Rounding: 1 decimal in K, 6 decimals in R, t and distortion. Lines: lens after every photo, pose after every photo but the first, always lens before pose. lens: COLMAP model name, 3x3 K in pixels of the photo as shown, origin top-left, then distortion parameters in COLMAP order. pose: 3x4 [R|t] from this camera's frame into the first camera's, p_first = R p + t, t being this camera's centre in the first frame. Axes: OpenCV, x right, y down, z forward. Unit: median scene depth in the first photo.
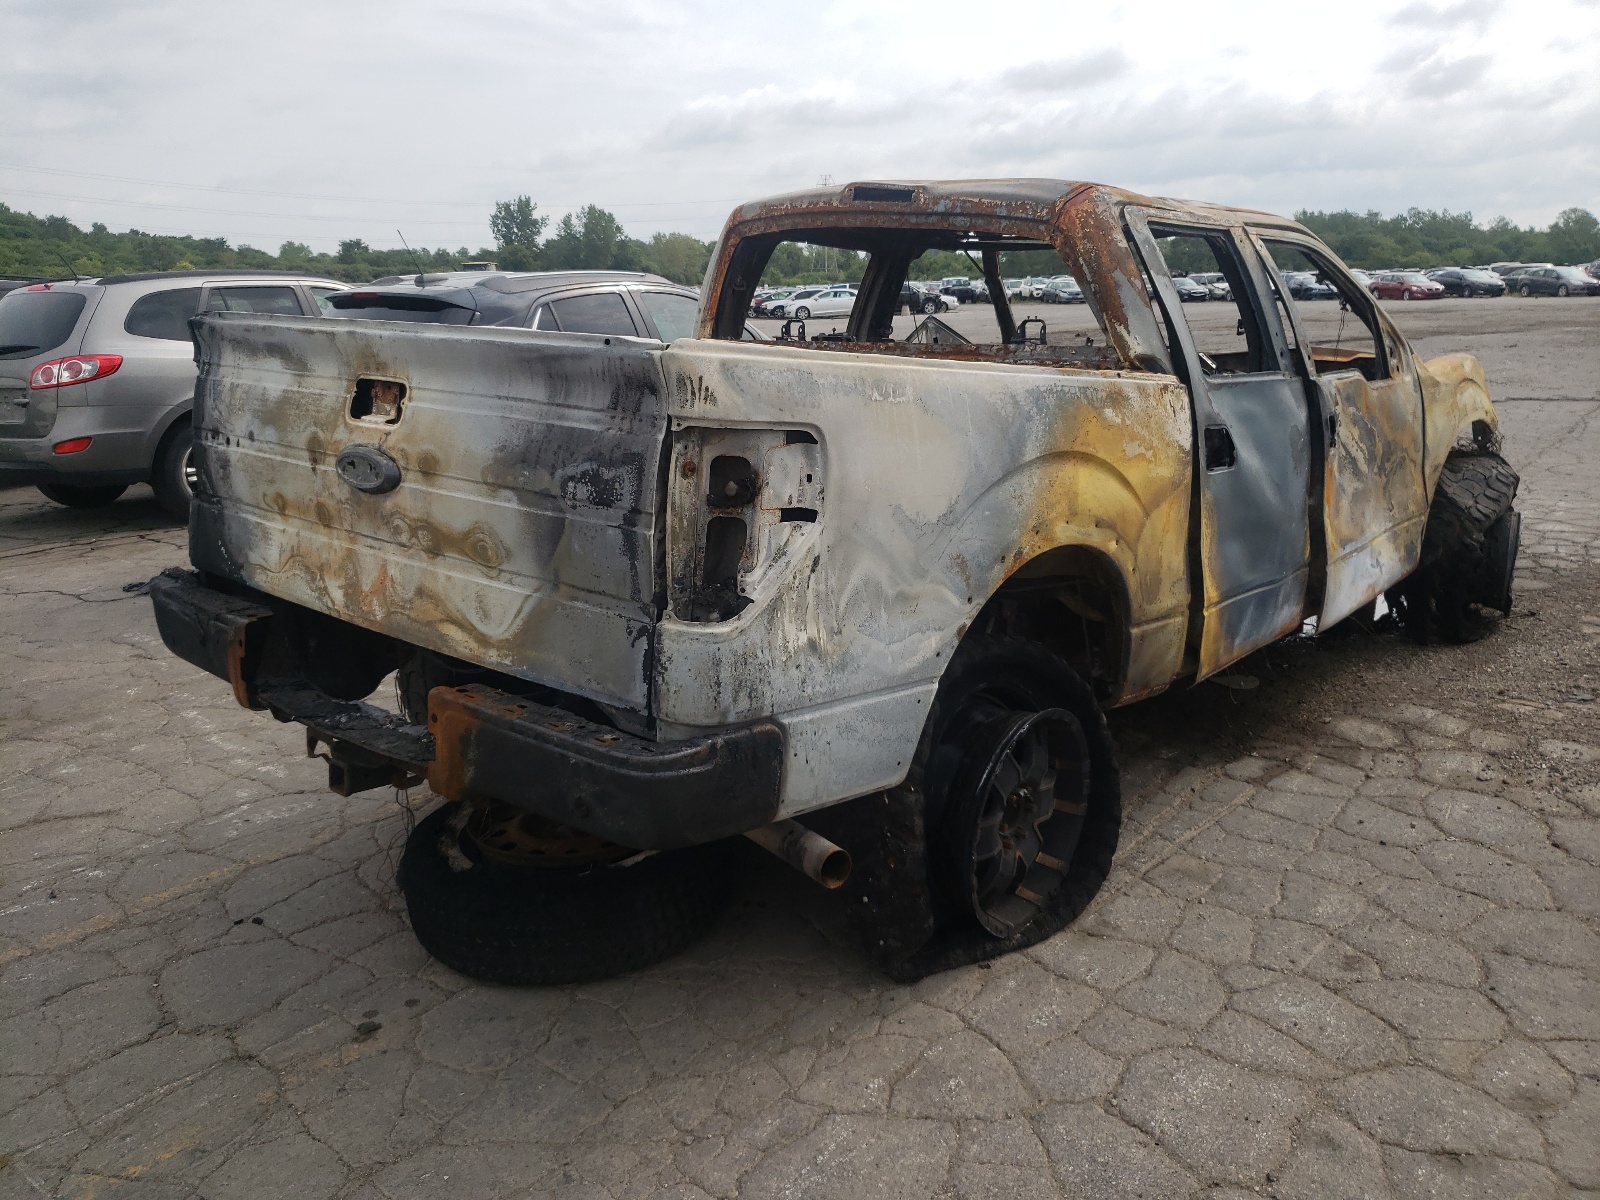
lens RADIAL K [[1243.3, 0, 788.0], [0, 1243.3, 597.2], [0, 0, 1]] dist [0.021055, -0.004151]
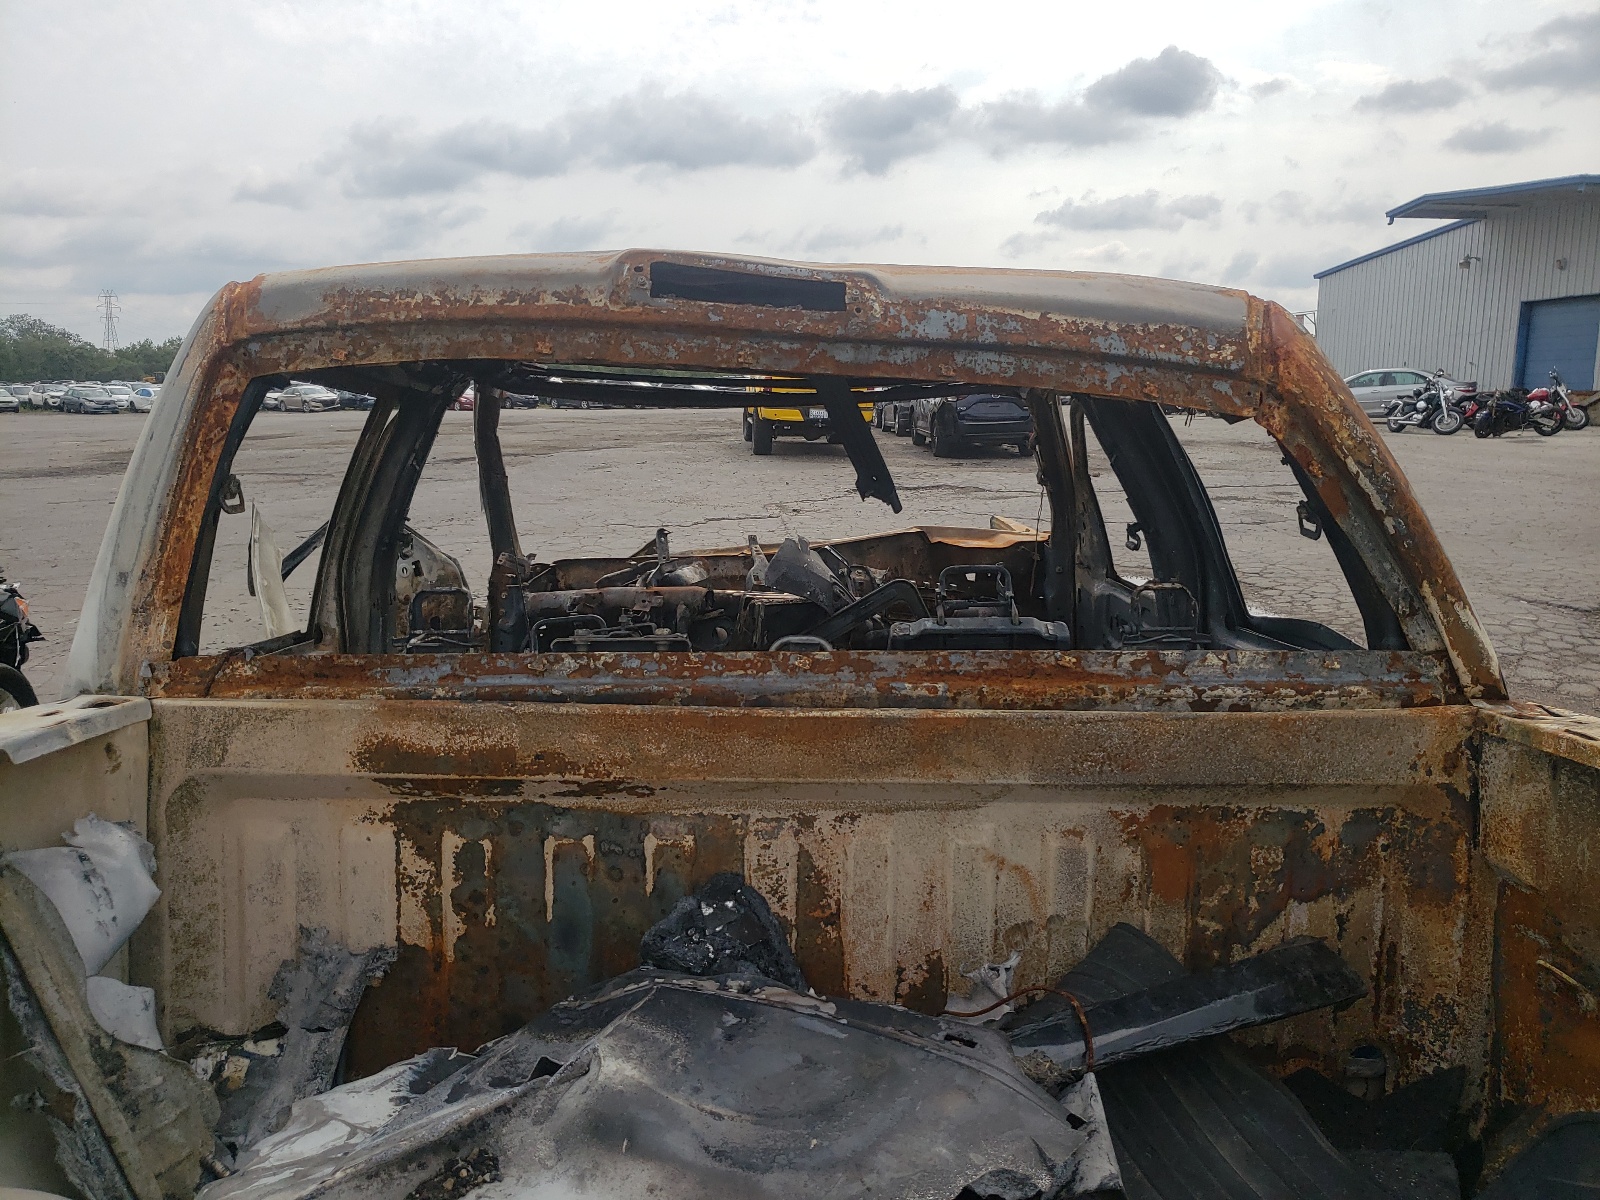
lens RADIAL K [[1243.3, 0, 793.5], [0, 1243.3, 600.3], [0, 0, 1]] dist [0.021055, -0.004151]
pose [[0.744696, -0.100394, 0.659810, -0.261630], [0.153672, 0.987851, -0.023135, -0.306644], [-0.649471, 0.118623, 0.751076, 1.012892]]
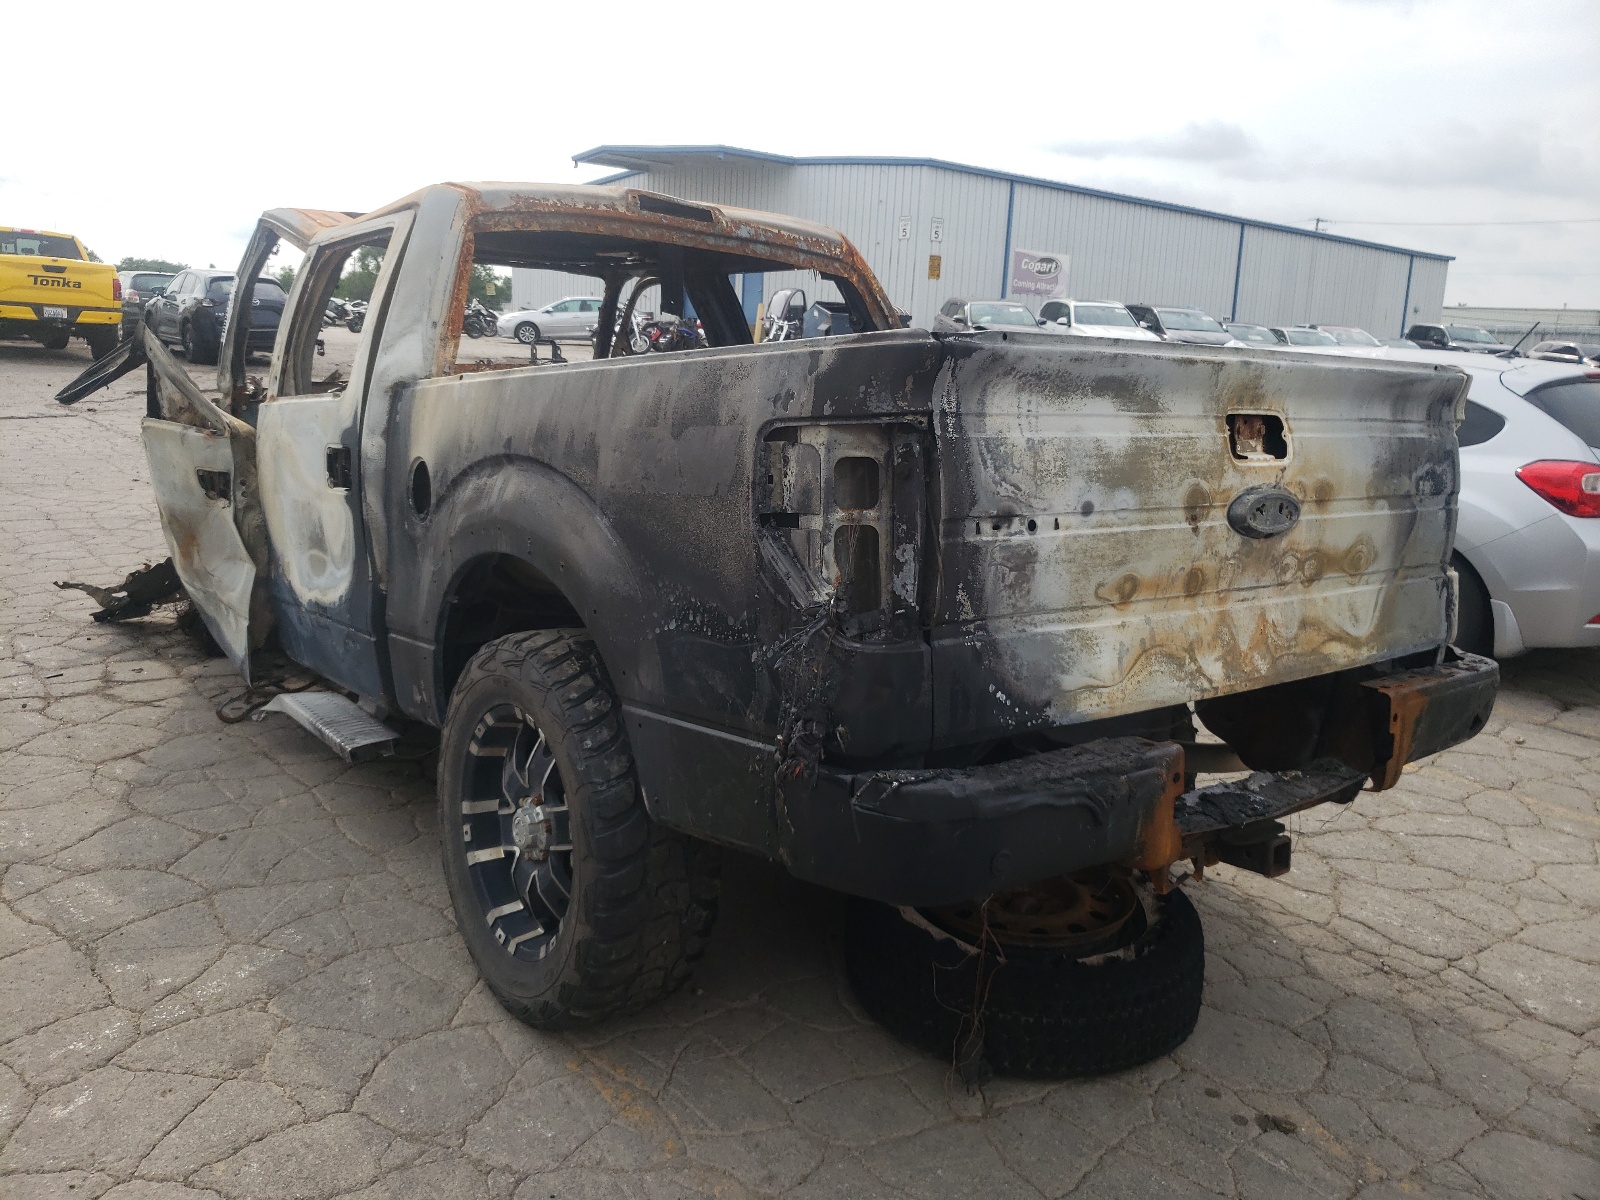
lens RADIAL K [[1243.3, 0, 790.8], [0, 1243.3, 598.1], [0, 0, 1]] dist [0.021055, -0.004151]
pose [[0.216285, -0.187715, 0.958115, -1.221393], [0.198417, 0.969315, 0.145119, -0.228480], [-0.955956, 0.158719, 0.246894, 1.051859]]
